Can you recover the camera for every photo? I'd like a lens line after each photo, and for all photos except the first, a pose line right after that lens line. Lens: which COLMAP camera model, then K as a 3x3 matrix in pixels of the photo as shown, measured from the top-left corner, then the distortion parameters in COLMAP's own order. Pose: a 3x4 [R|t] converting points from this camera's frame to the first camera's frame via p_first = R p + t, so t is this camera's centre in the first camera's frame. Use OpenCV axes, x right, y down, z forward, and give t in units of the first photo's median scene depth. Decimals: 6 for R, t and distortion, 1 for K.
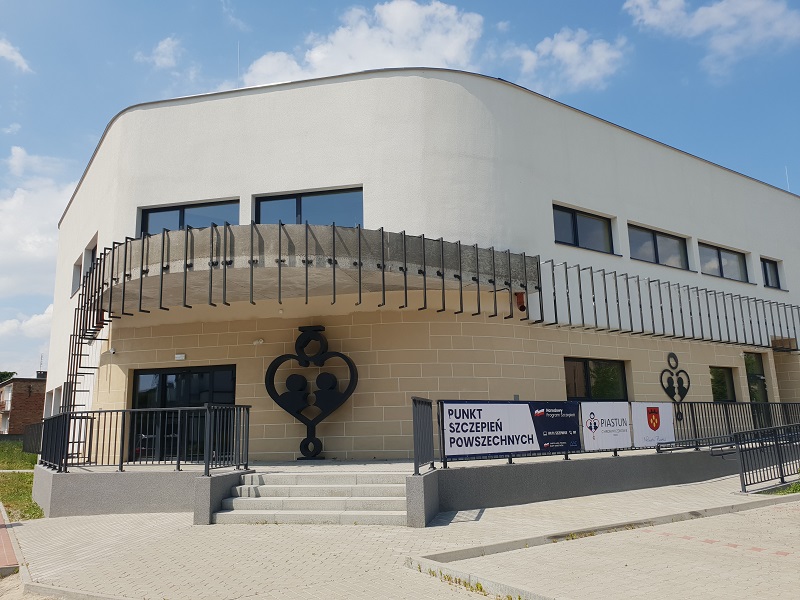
lens RADIAL K [[616.0, 0, 377.0], [0, 616.0, 288.9], [0, 0, 1]] dist [0.078409, -0.145984]
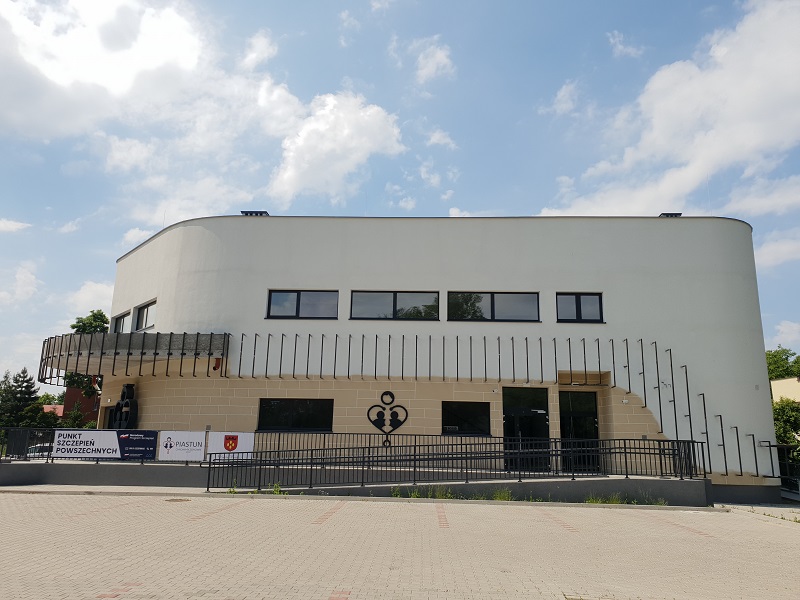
lens RADIAL K [[574.7, 0, 400.0], [0, 574.7, 300.0], [0, 0, 1]] dist [0.012883, 0.005542]
pose [[0.790664, -0.106551, -0.602907, 1.640084], [0.095400, 0.994153, -0.050585, -0.023220], [0.604772, -0.017521, 0.796206, 0.154889]]
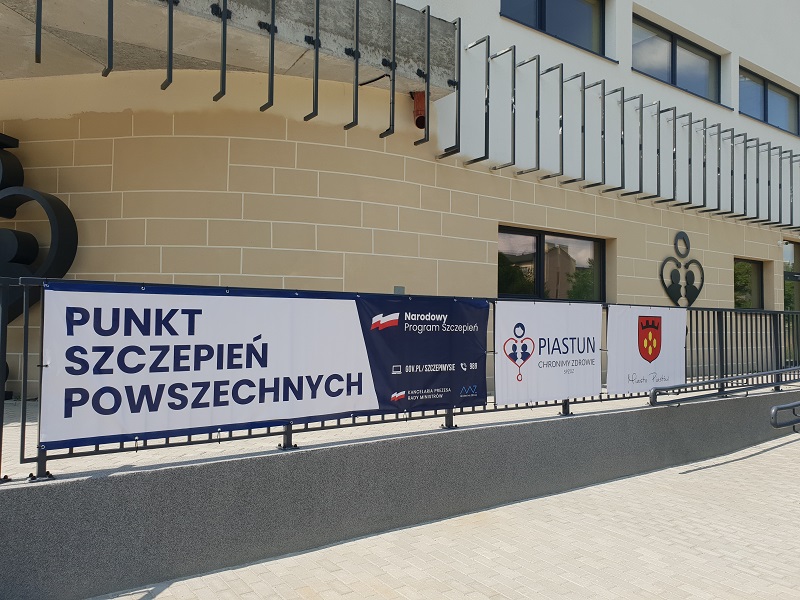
lens RADIAL K [[616.0, 0, 377.0], [0, 616.0, 288.9], [0, 0, 1]] dist [0.078409, -0.145984]
pose [[0.999303, 0.031373, 0.020226, 0.213163], [-0.034177, 0.986878, 0.157809, 0.097407], [-0.015009, -0.158390, 0.987263, 0.514544]]
